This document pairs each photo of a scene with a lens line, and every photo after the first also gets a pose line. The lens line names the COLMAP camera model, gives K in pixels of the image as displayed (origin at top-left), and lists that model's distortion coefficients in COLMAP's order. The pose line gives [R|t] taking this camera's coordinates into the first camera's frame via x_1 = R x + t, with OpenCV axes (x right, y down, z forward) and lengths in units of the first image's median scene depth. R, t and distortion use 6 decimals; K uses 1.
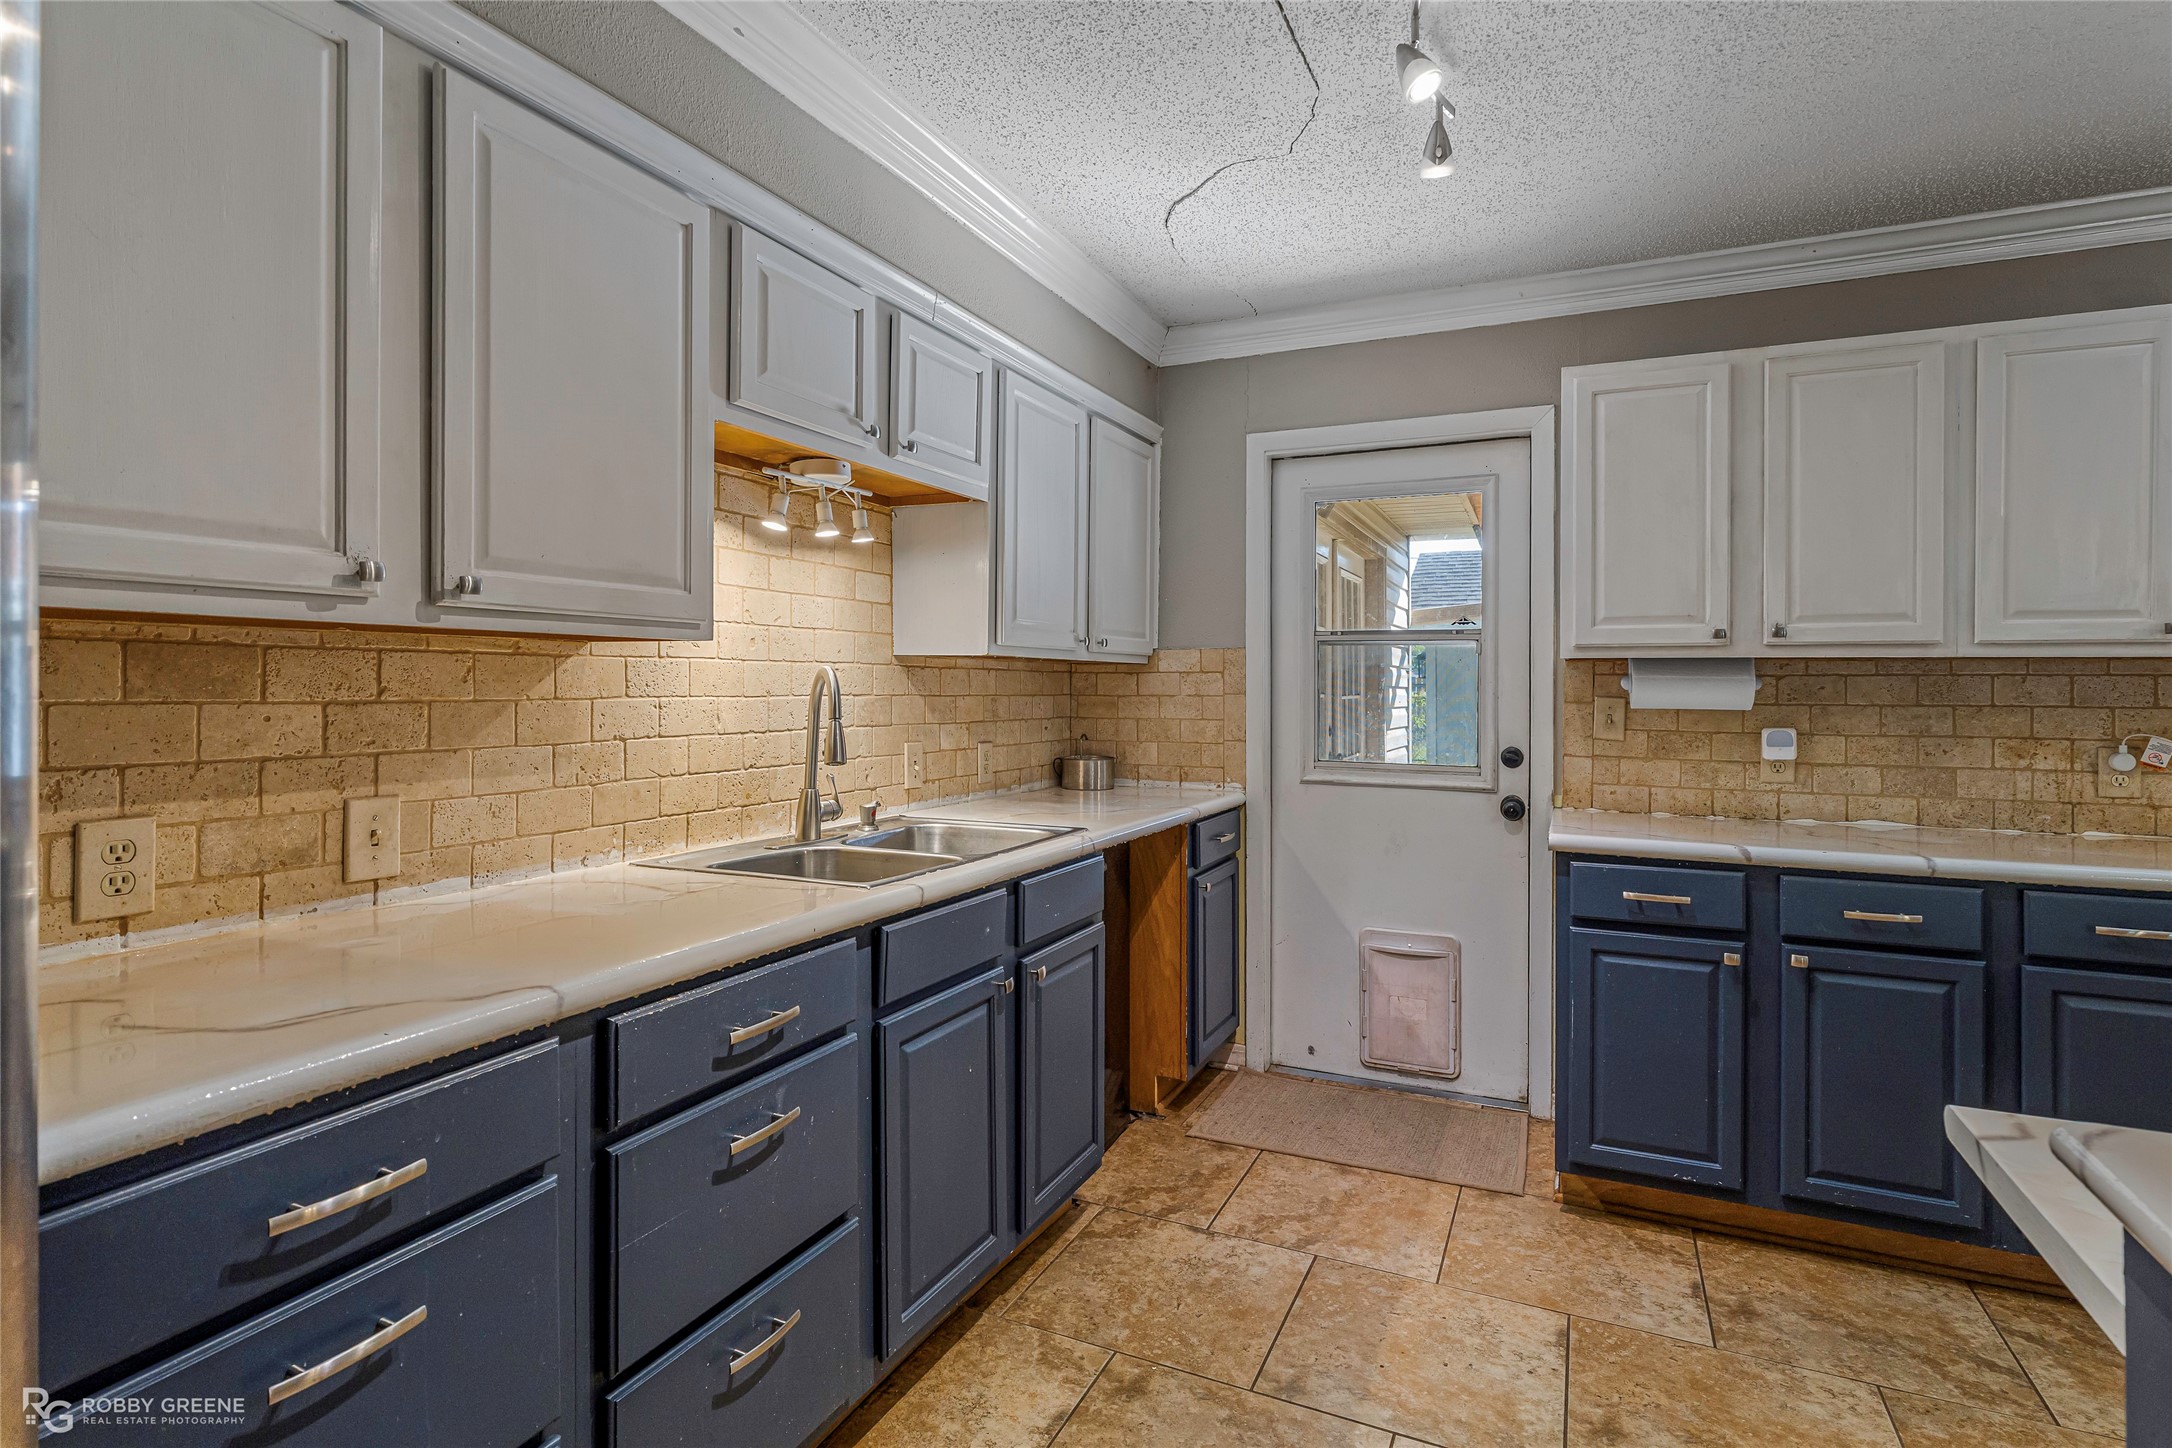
lens RADIAL K [[1065.3, 0, 1093.0], [0, 1065.3, 682.6], [0, 0, 1]] dist [-0.002666, 0.001398]
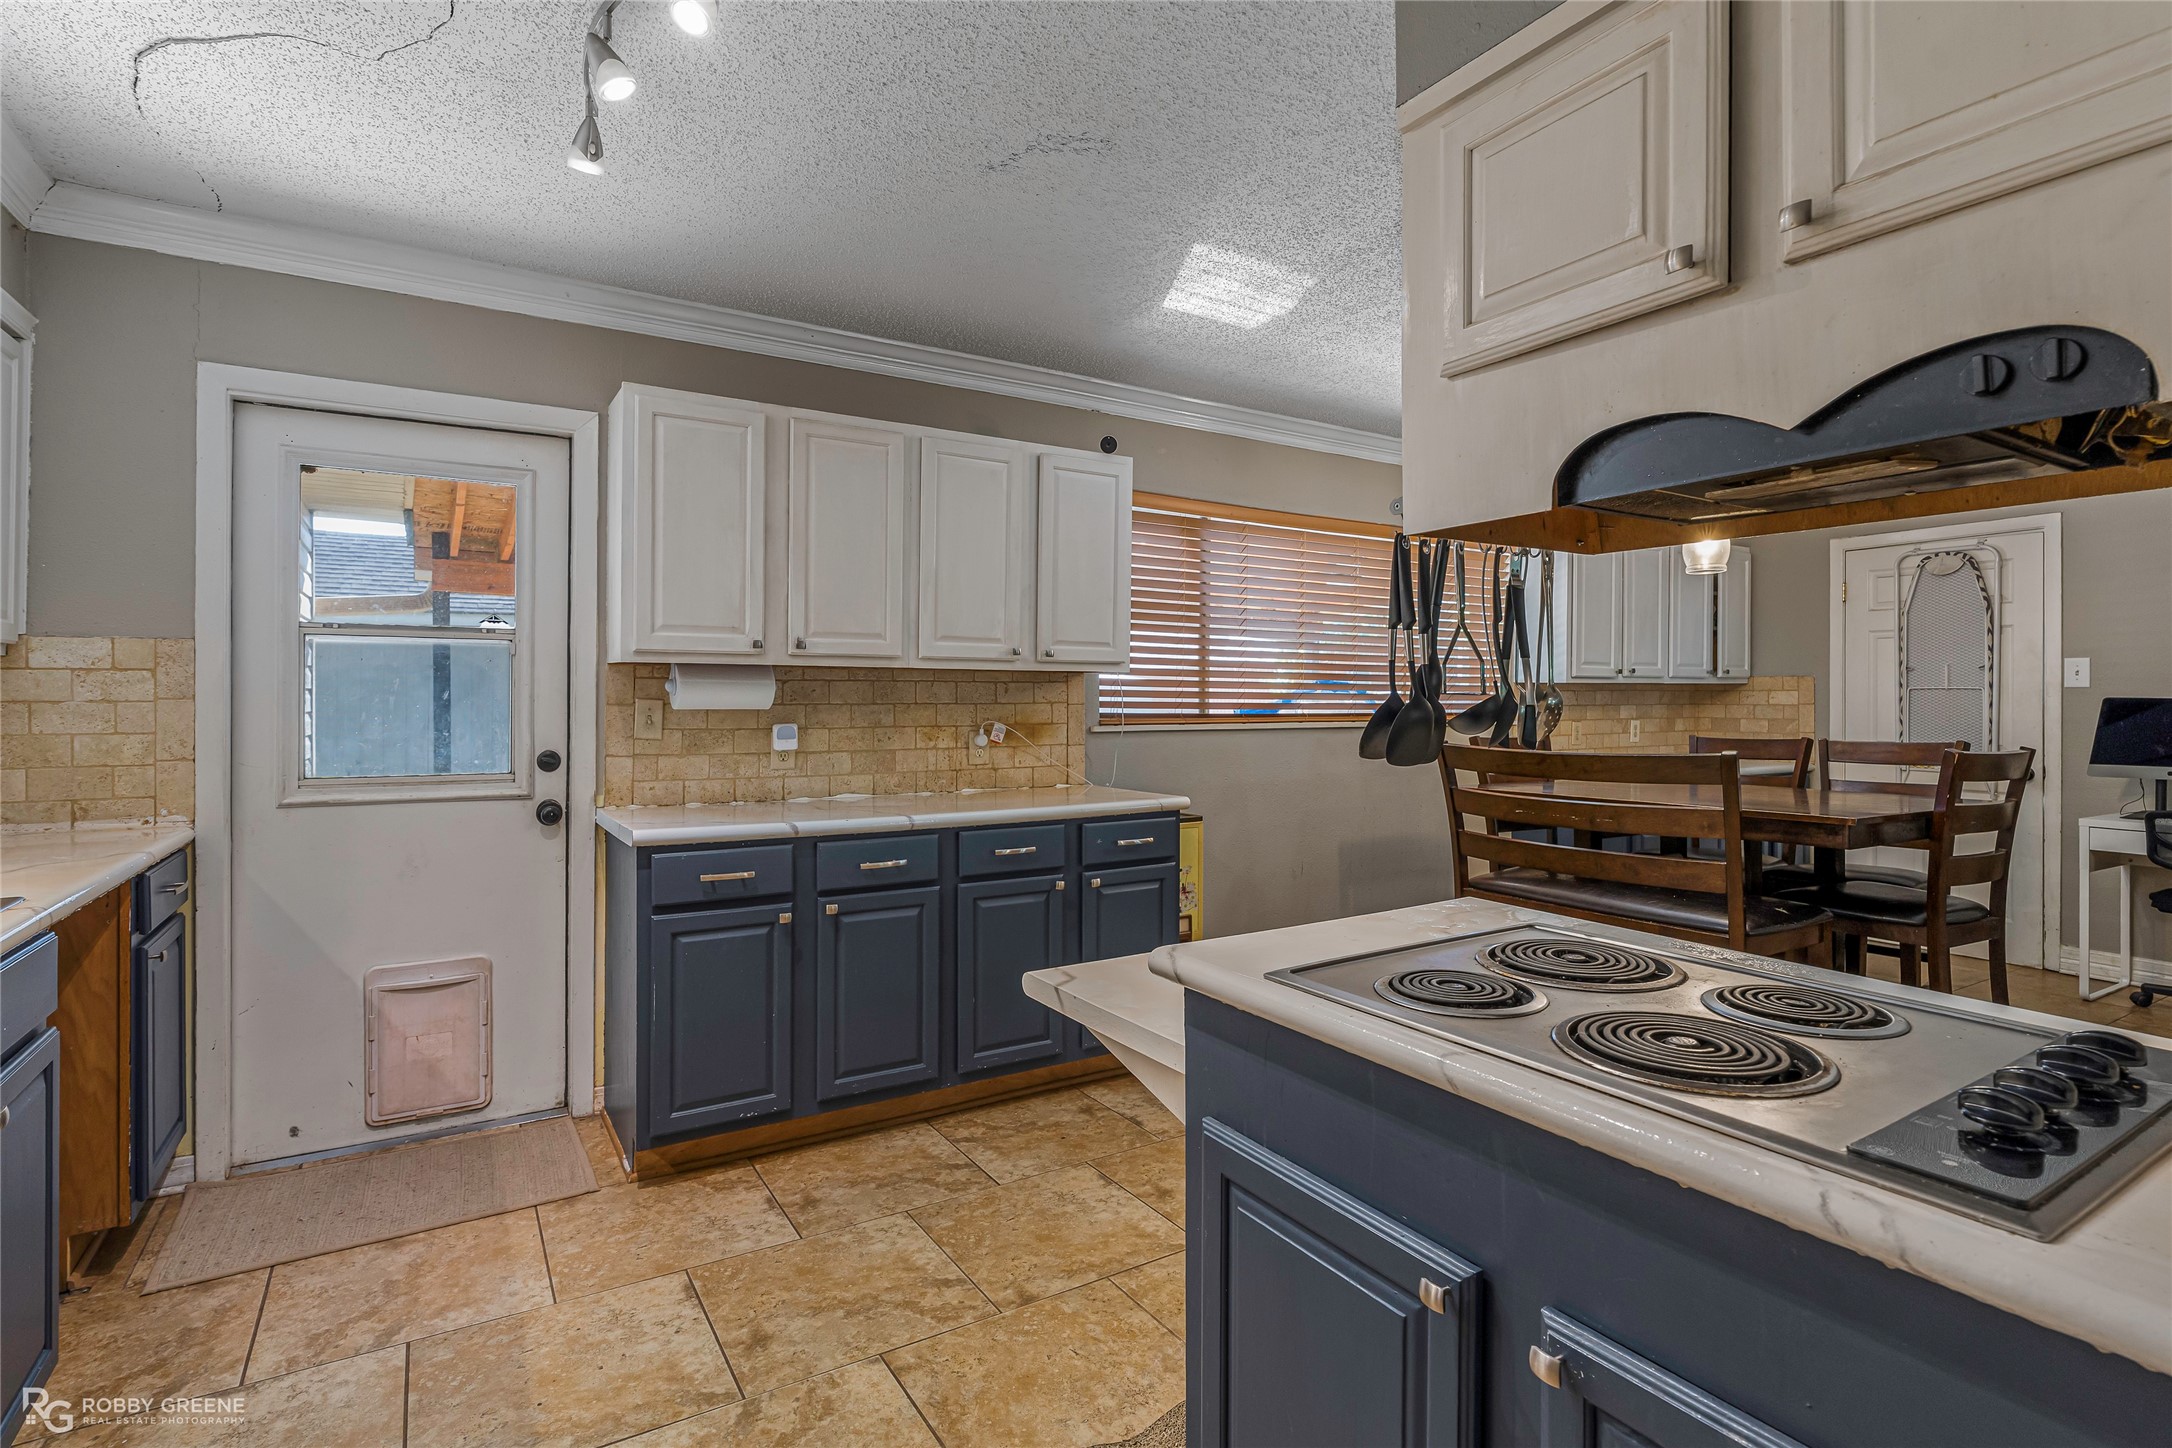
lens RADIAL K [[1069.9, 0, 1077.7], [0, 1069.9, 691.2], [0, 0, 1]] dist [-0.000918, 0.001399]
pose [[0.556910, -0.001025, 0.830572, -0.191457], [-0.004339, 0.999982, 0.004143, -0.000722], [-0.830561, -0.005912, 0.556896, 0.054157]]
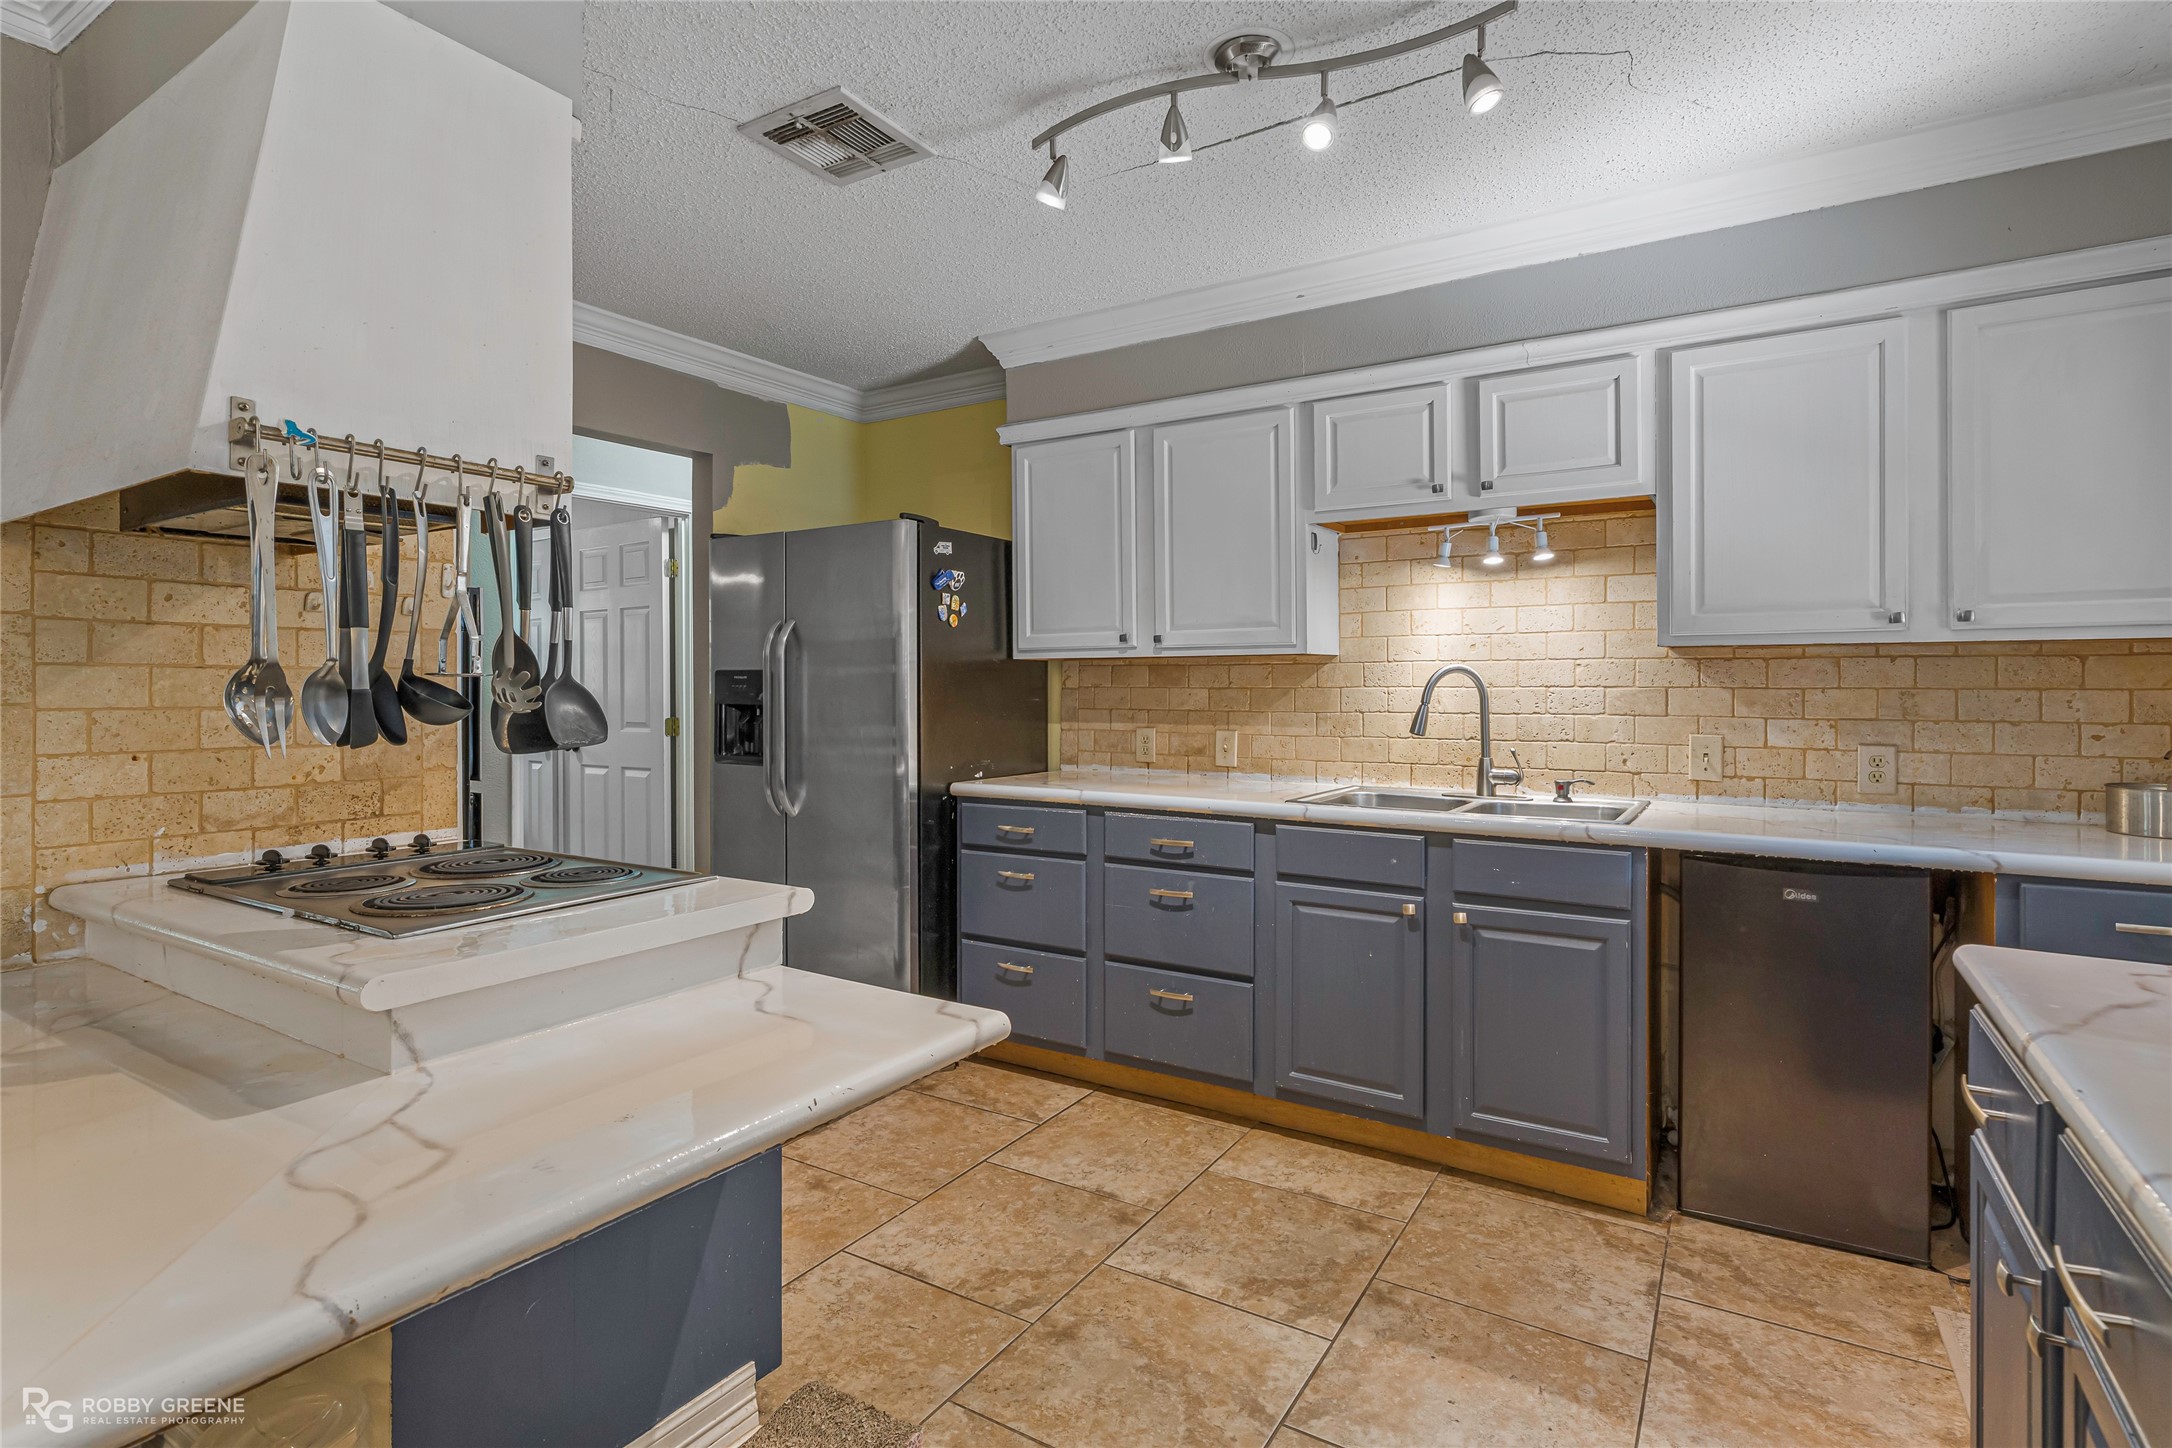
lens RADIAL K [[1065.3, 0, 1093.0], [0, 1065.3, 682.6], [0, 0, 1]] dist [-0.002666, 0.001398]
pose [[-0.119646, -0.004826, -0.992805, 0.980978], [0.004951, 0.999973, -0.005457, 0.010952], [0.992804, -0.005569, -0.119619, 0.607375]]
